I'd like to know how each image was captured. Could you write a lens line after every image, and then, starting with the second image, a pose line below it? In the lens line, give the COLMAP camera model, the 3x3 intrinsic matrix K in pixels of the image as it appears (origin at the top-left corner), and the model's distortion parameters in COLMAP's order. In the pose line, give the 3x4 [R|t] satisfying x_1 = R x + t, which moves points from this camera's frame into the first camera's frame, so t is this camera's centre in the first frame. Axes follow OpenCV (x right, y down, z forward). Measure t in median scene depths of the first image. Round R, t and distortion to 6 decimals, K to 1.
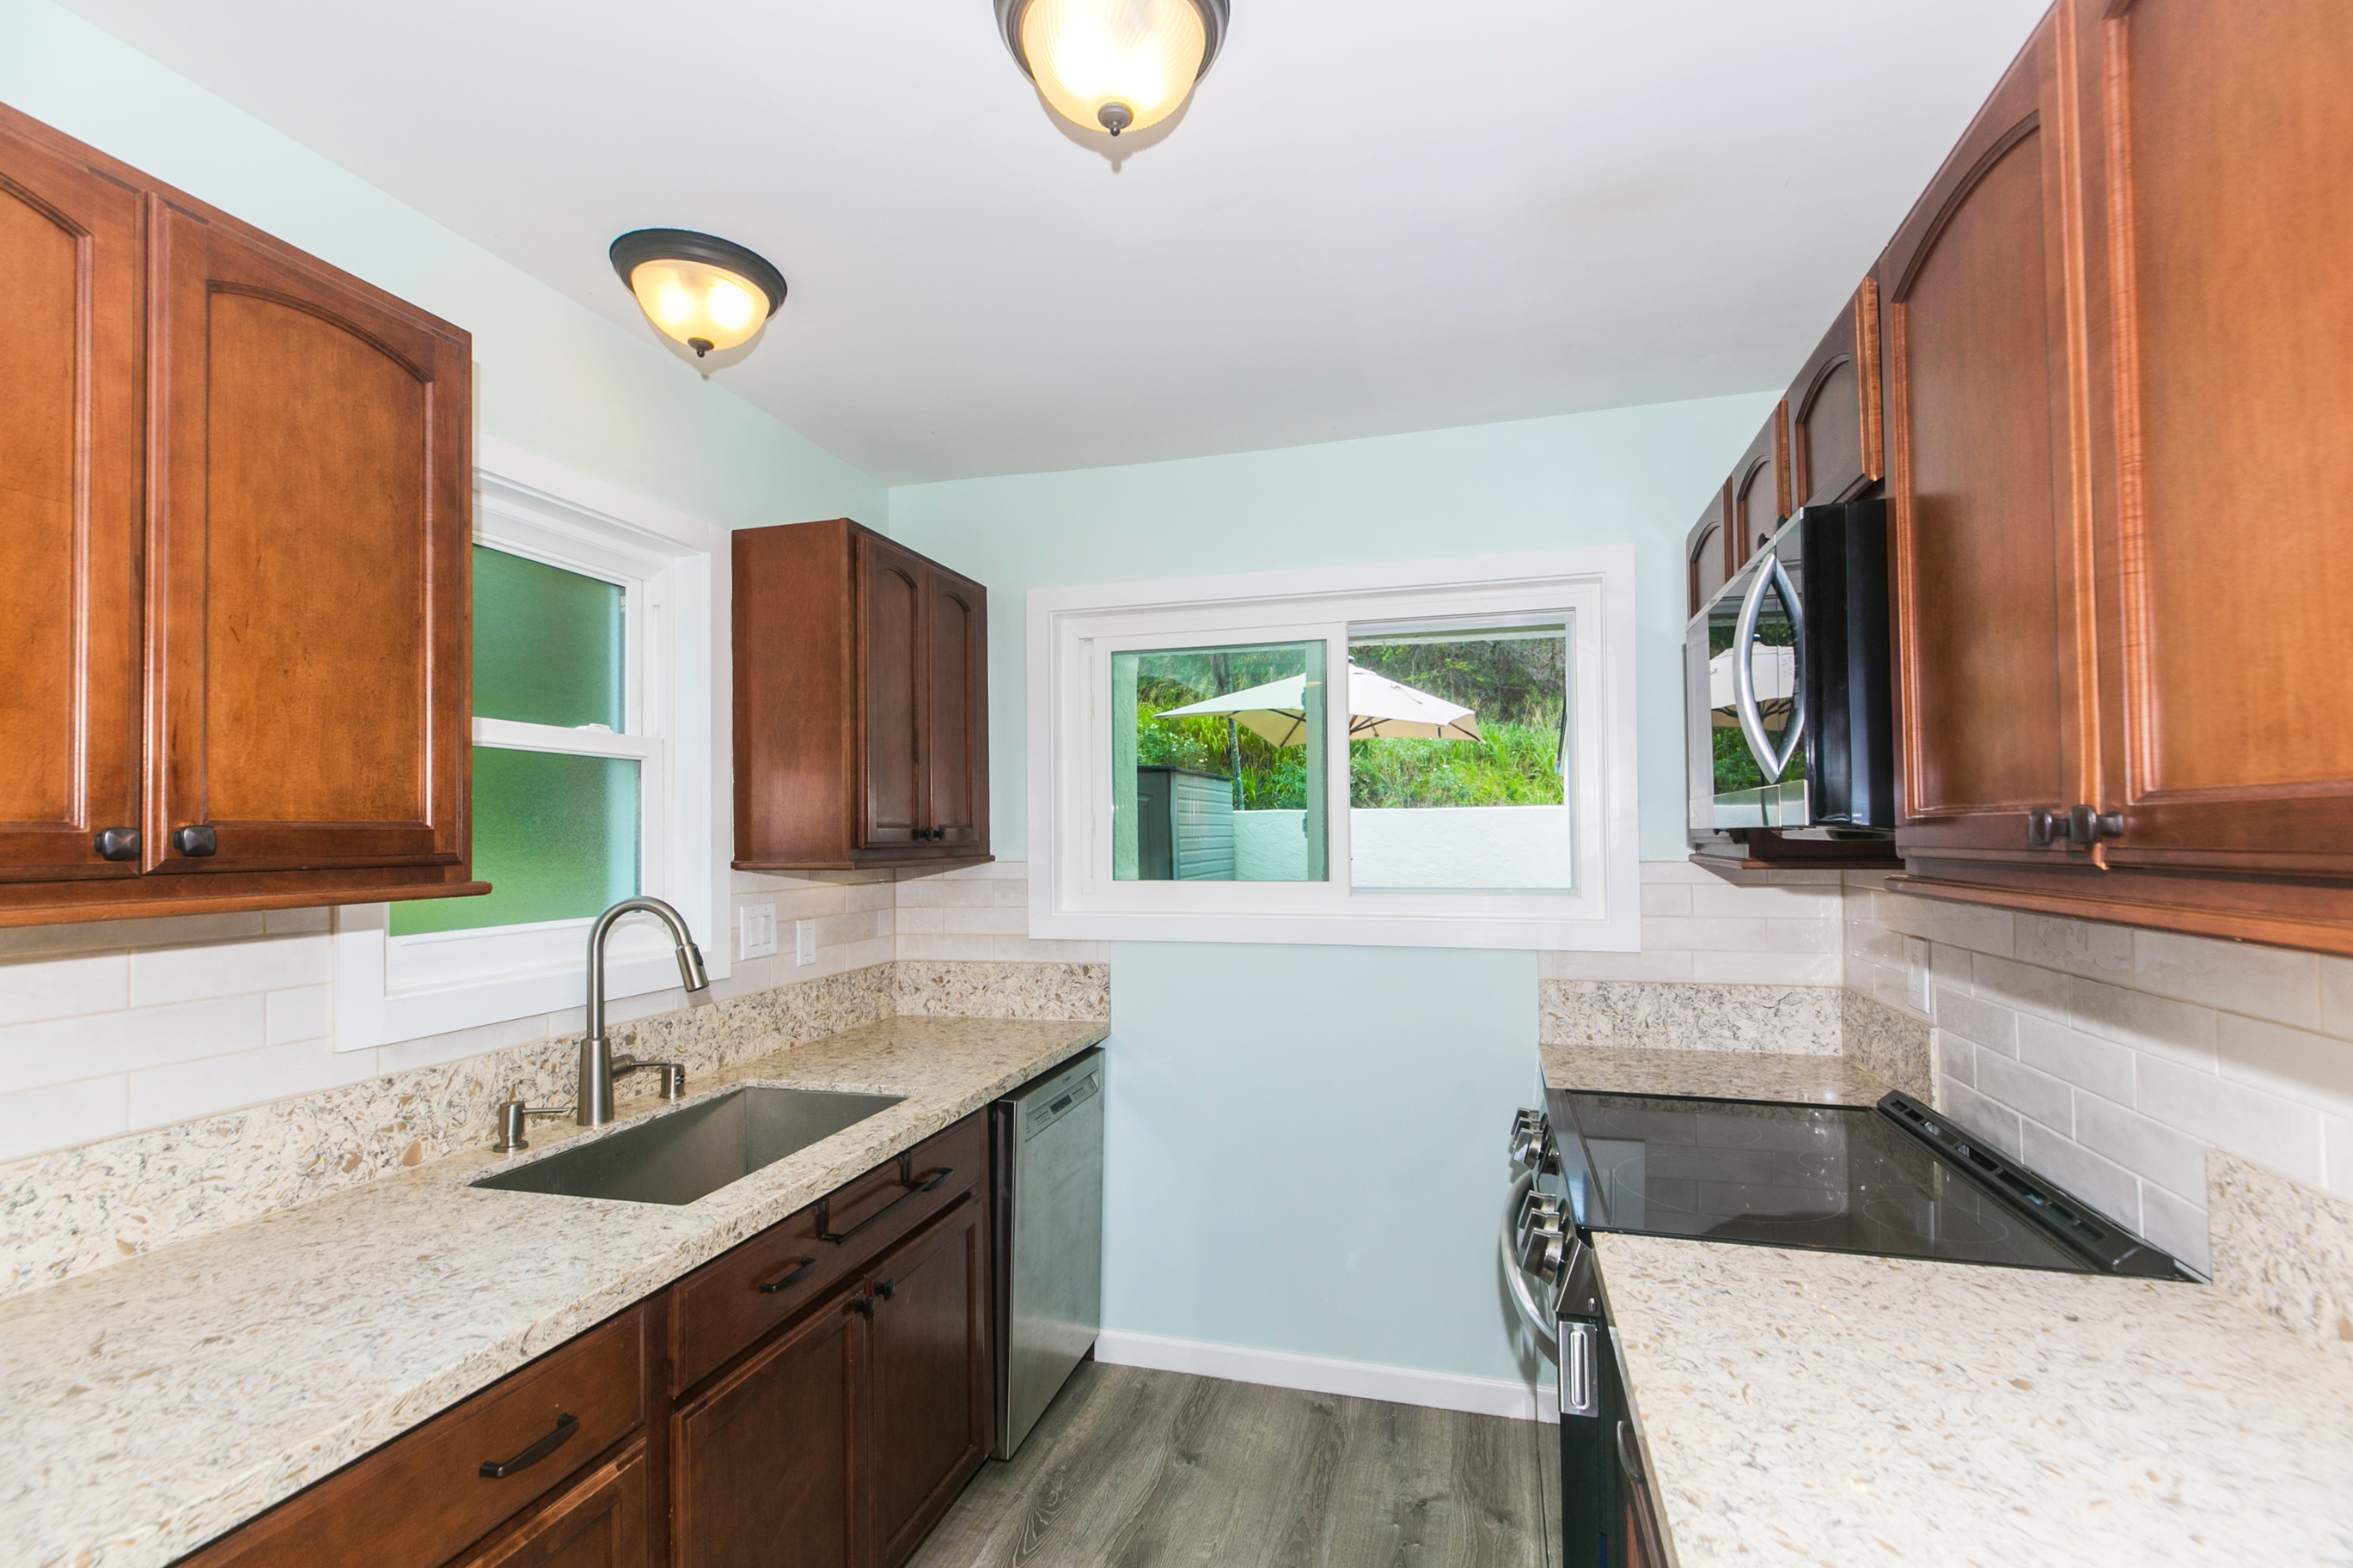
lens RADIAL K [[1089.6, 0, 1186.9], [0, 1089.6, 794.7], [0, 0, 1]] dist [-0.000611, -0.000171]
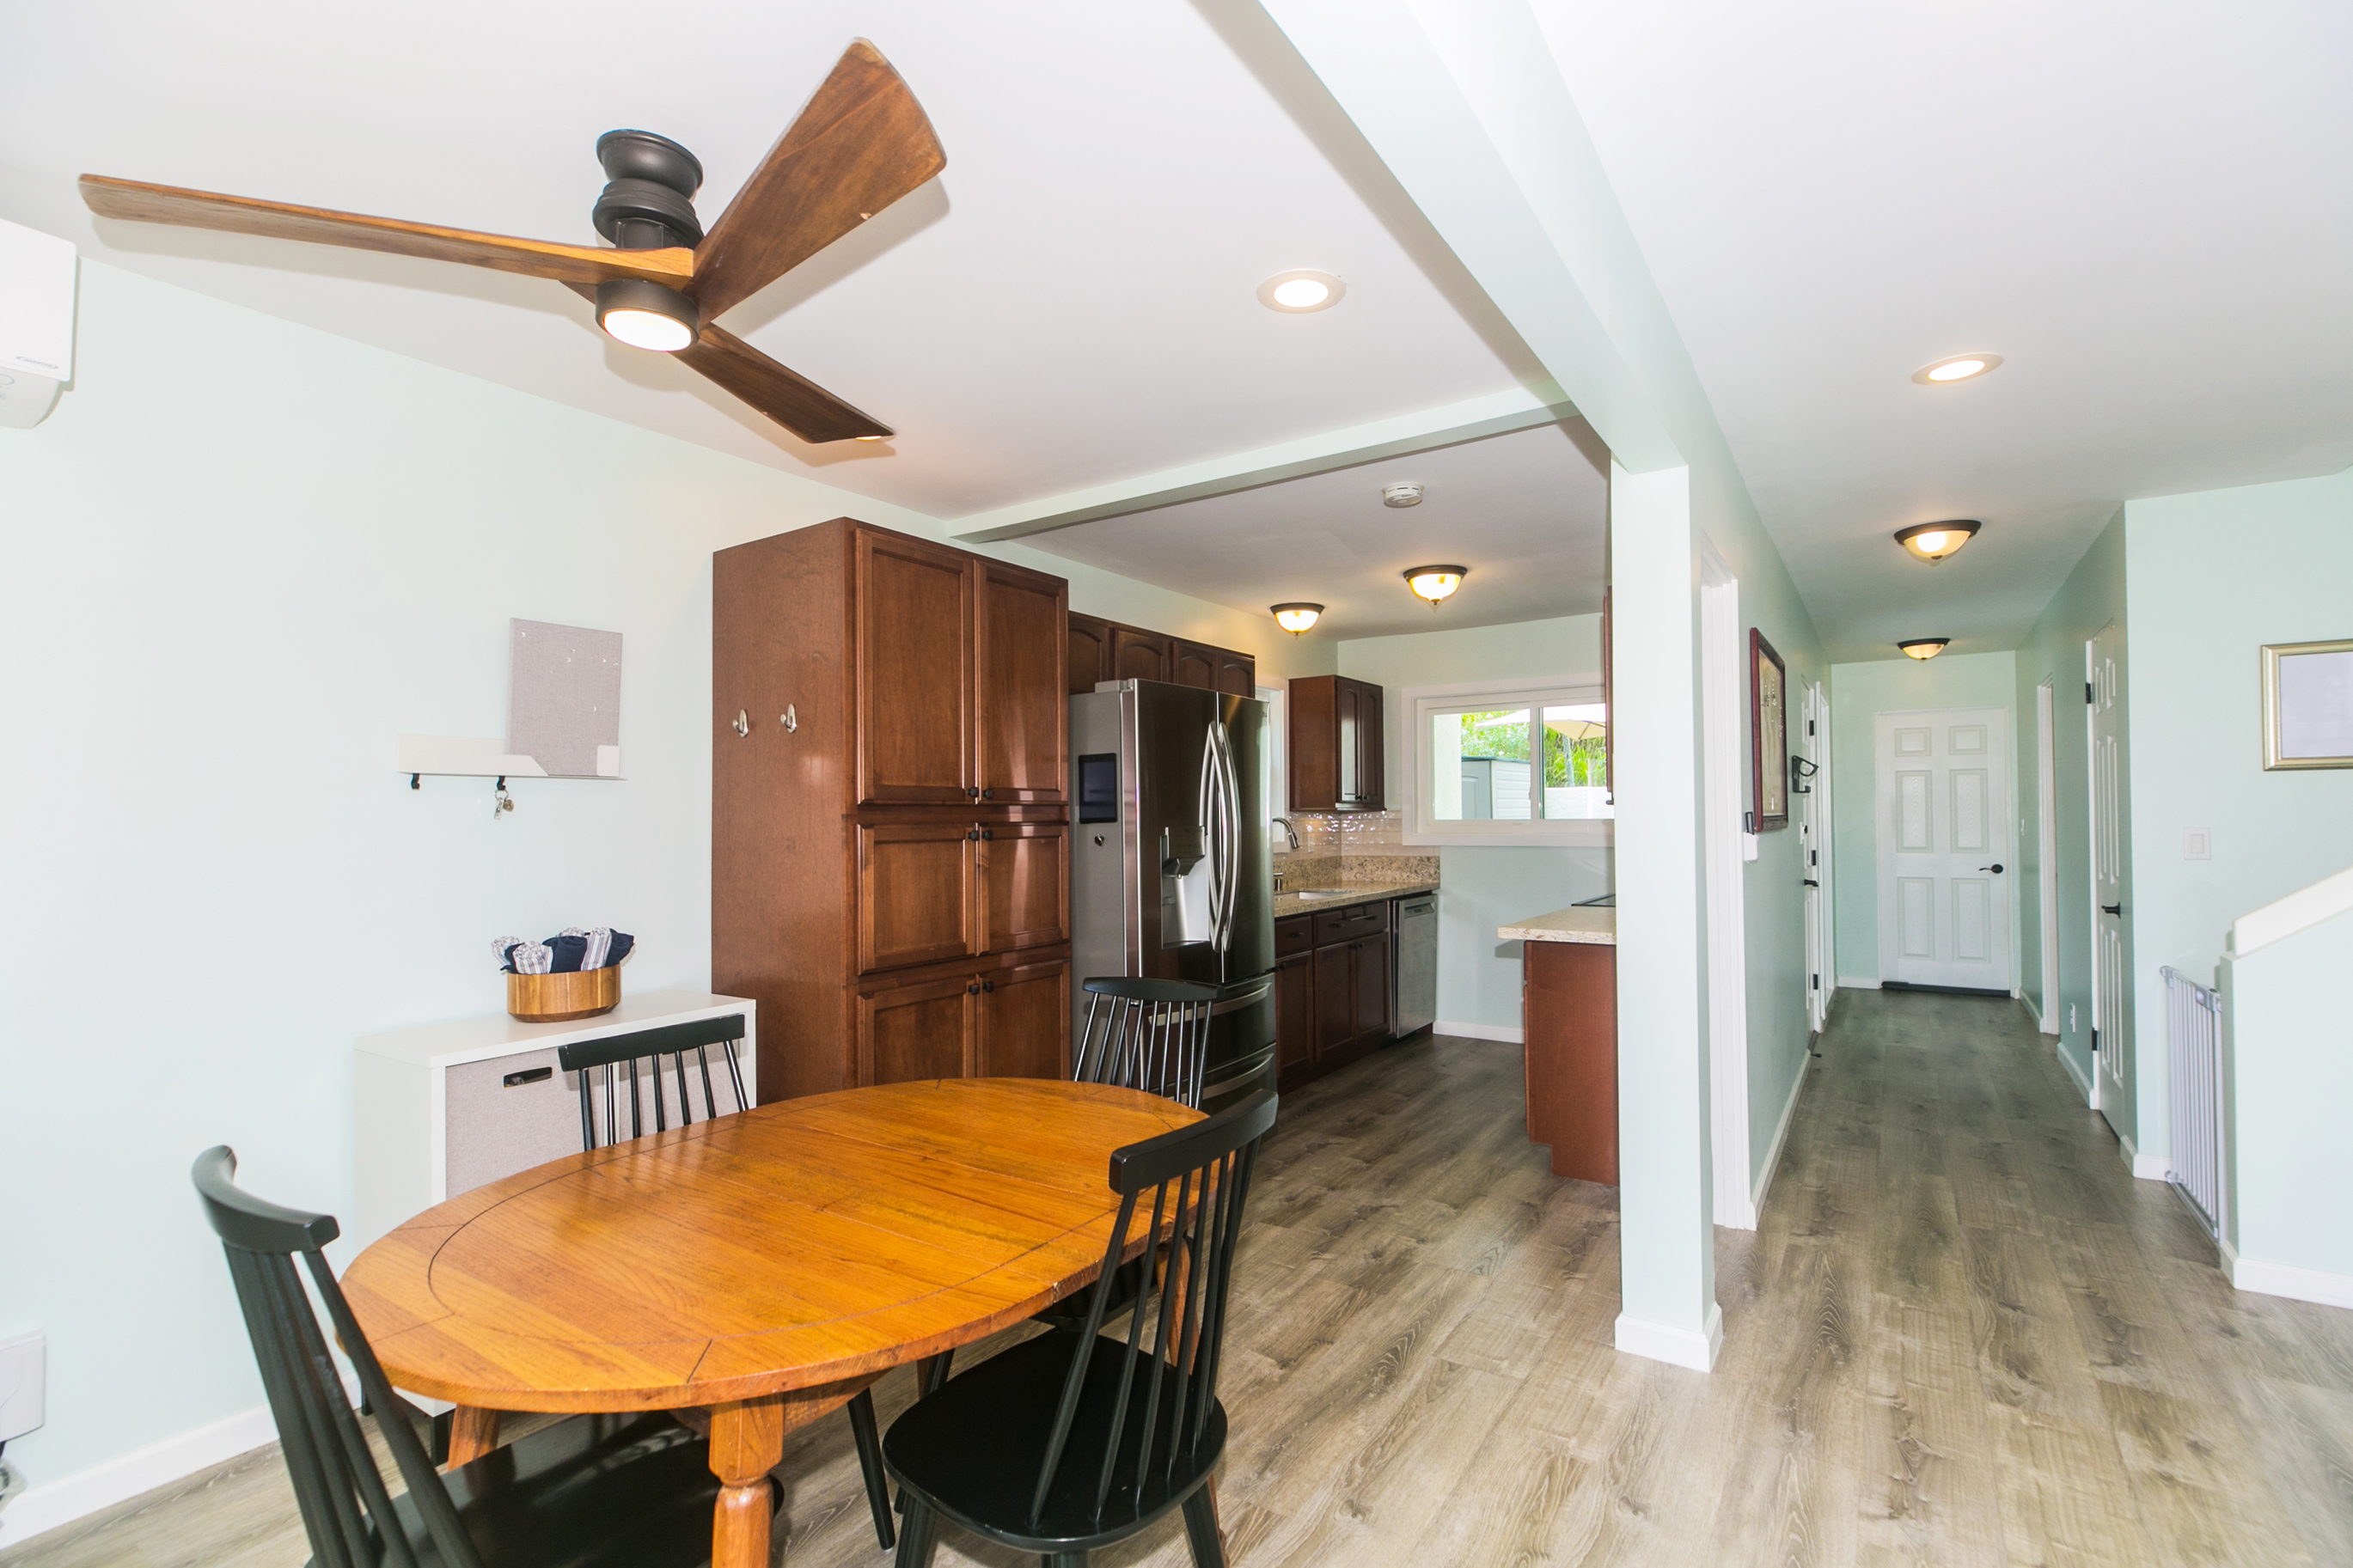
lens RADIAL K [[1089.6, 0, 1186.9], [0, 1089.6, 794.7], [0, 0, 1]] dist [-0.000611, -0.000171]
pose [[0.940348, 0.002343, -0.340206, 0.200725], [0.008304, 0.999520, 0.029836, -0.037773], [0.340113, -0.030882, 0.939877, -1.259085]]
